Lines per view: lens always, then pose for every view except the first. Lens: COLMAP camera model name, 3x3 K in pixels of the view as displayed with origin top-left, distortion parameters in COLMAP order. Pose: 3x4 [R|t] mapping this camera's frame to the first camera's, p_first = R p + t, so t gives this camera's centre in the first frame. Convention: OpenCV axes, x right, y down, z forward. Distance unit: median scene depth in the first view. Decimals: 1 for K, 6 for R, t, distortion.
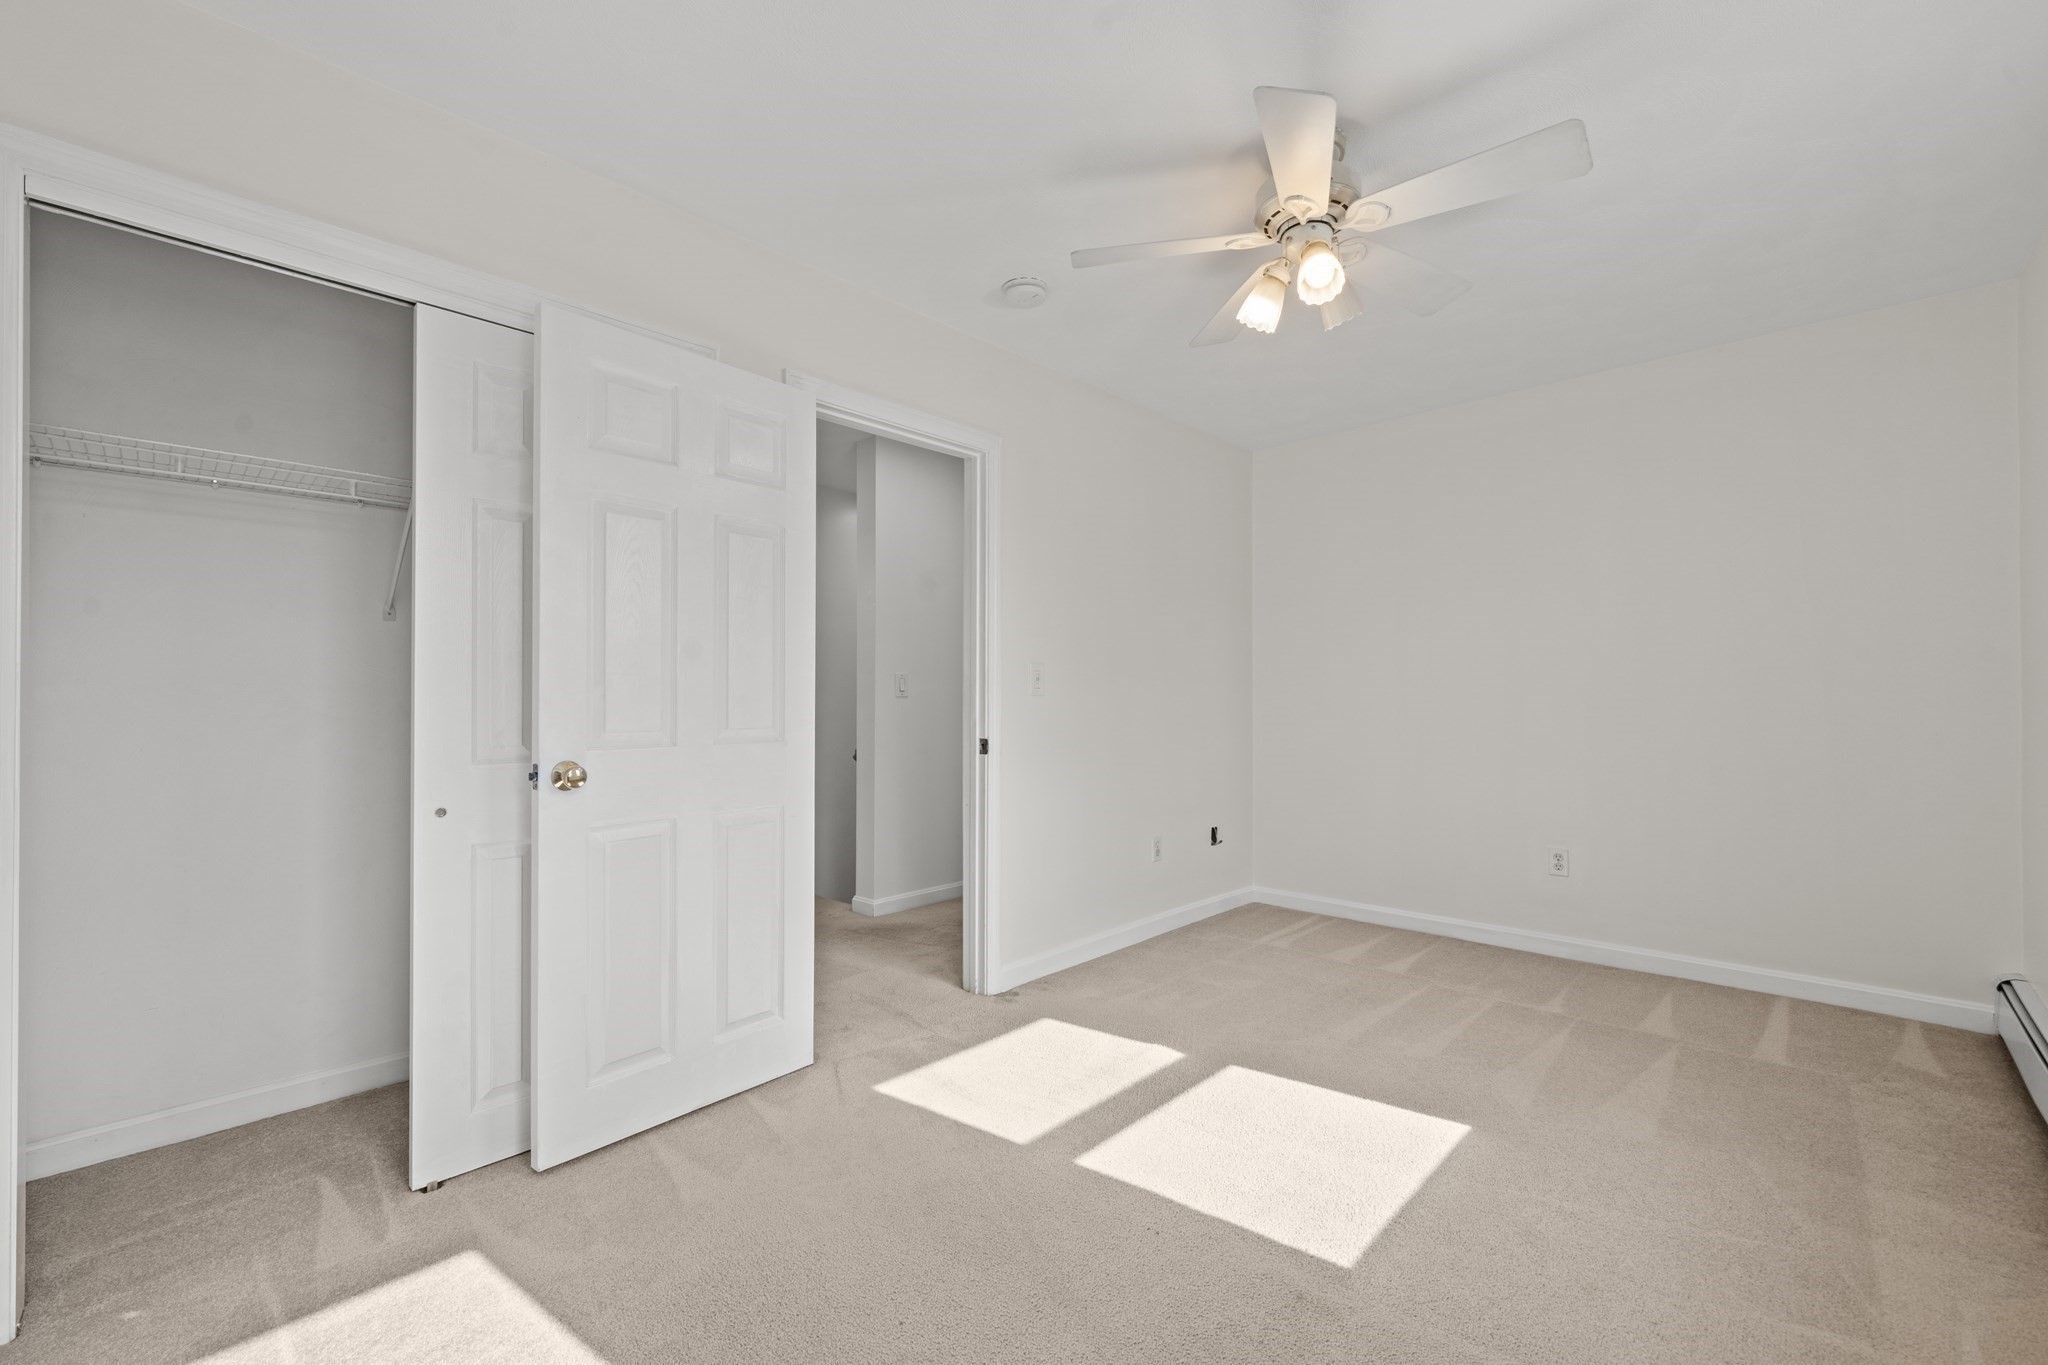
lens RADIAL K [[816.6, 0, 1024.0], [0, 816.6, 682.5], [0, 0, 1]] dist [-0.001044, -0.000060]
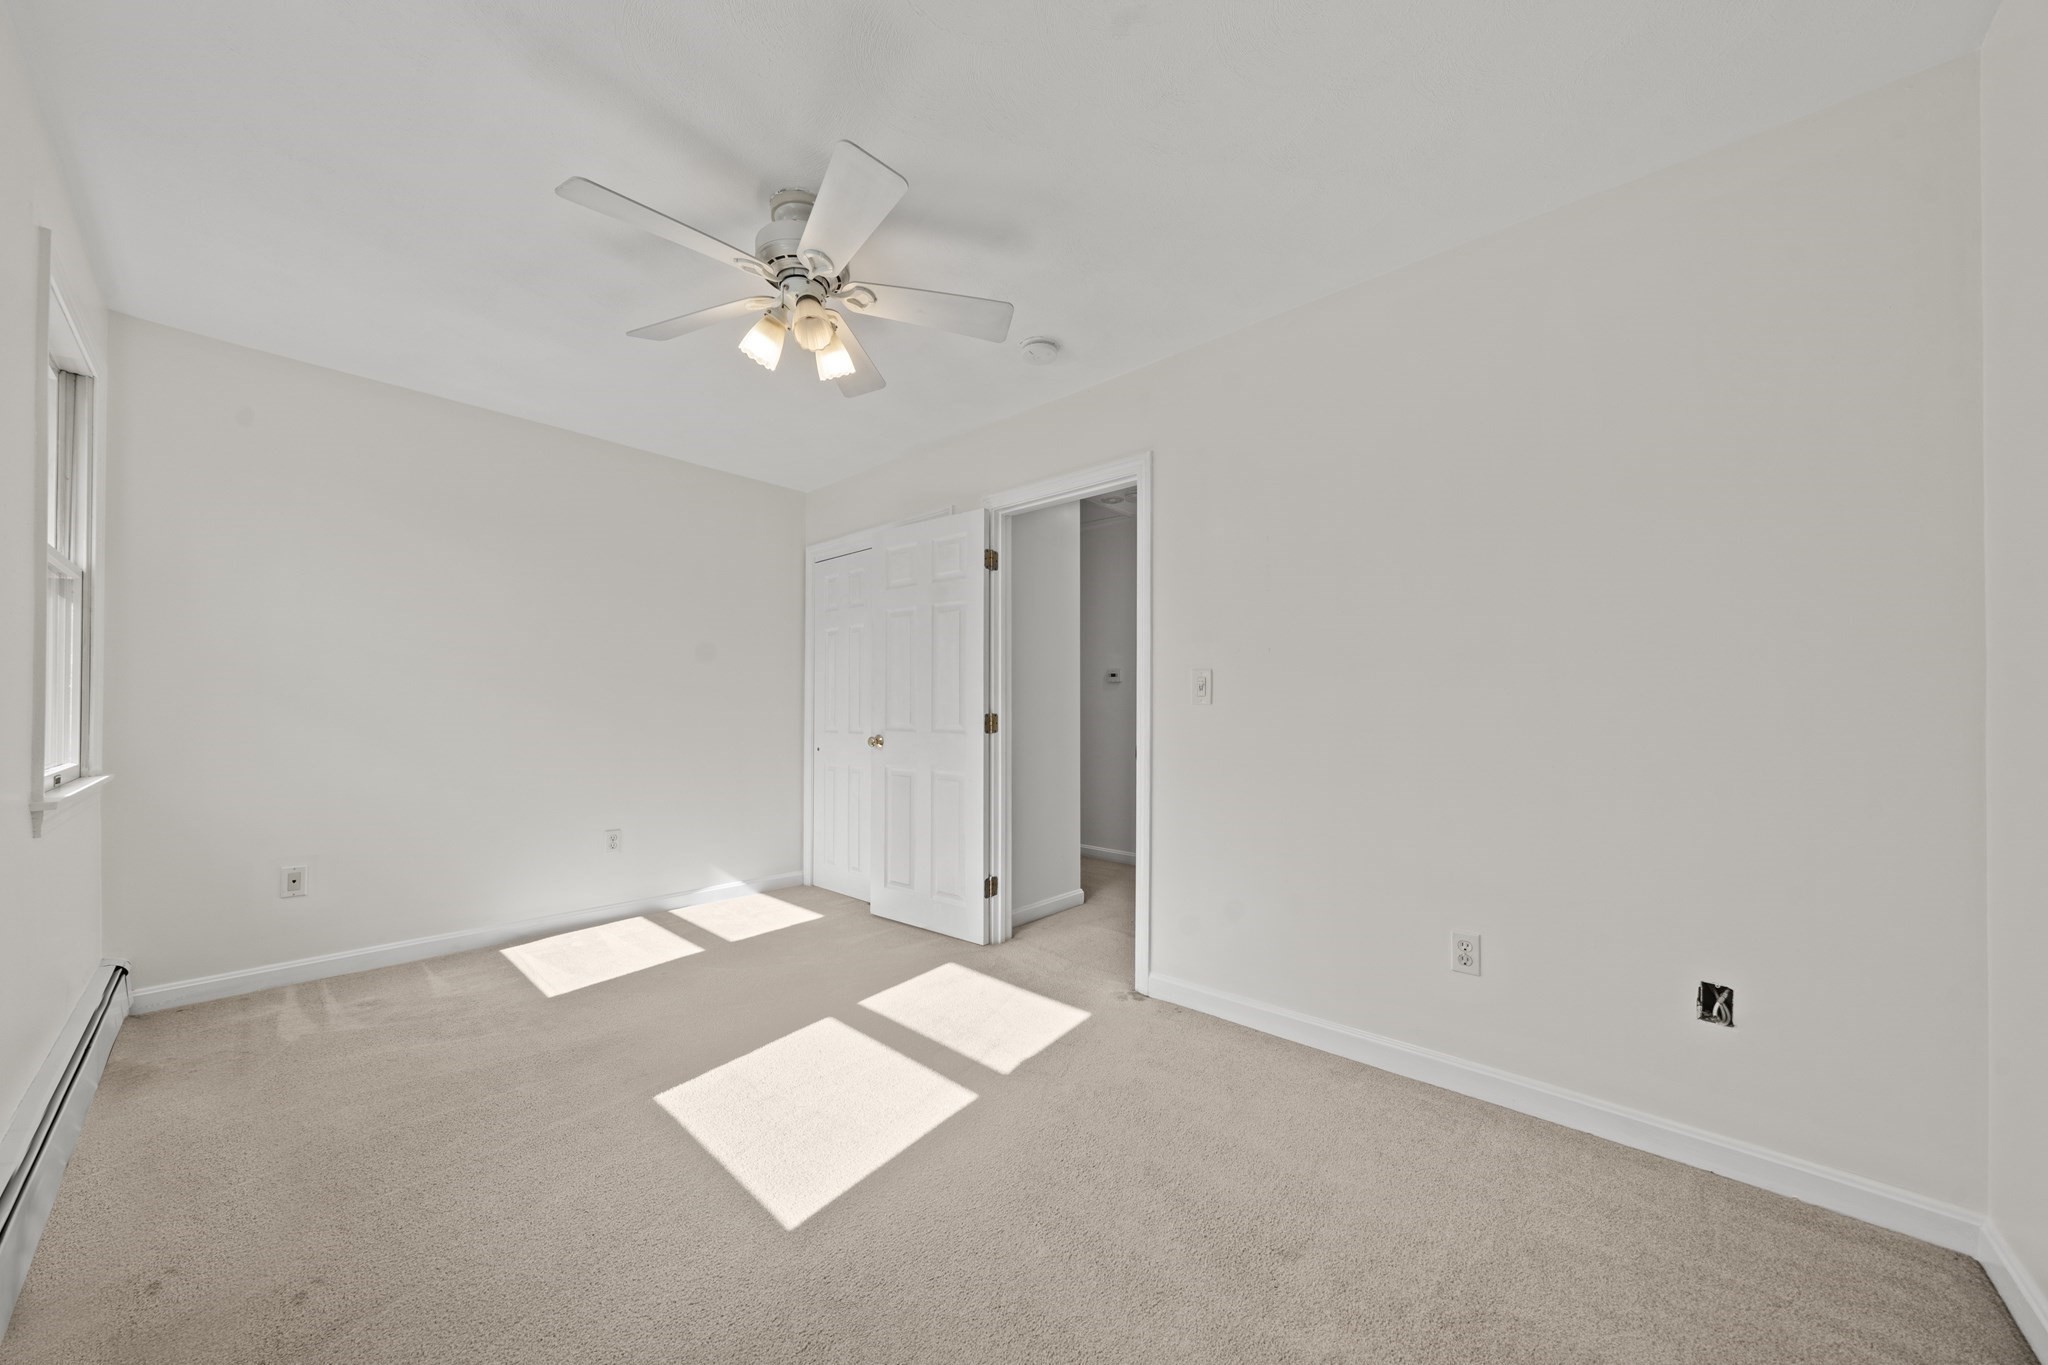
lens RADIAL K [[698.2, 0, 1024.0], [0, 698.2, 682.5], [0, 0, 1]] dist [-0.001276, -0.000070]
pose [[0.063869, -0.035829, -0.997315, 1.122255], [0.012116, 0.999309, -0.035125, 0.022287], [0.997885, -0.009840, 0.064259, 1.048228]]
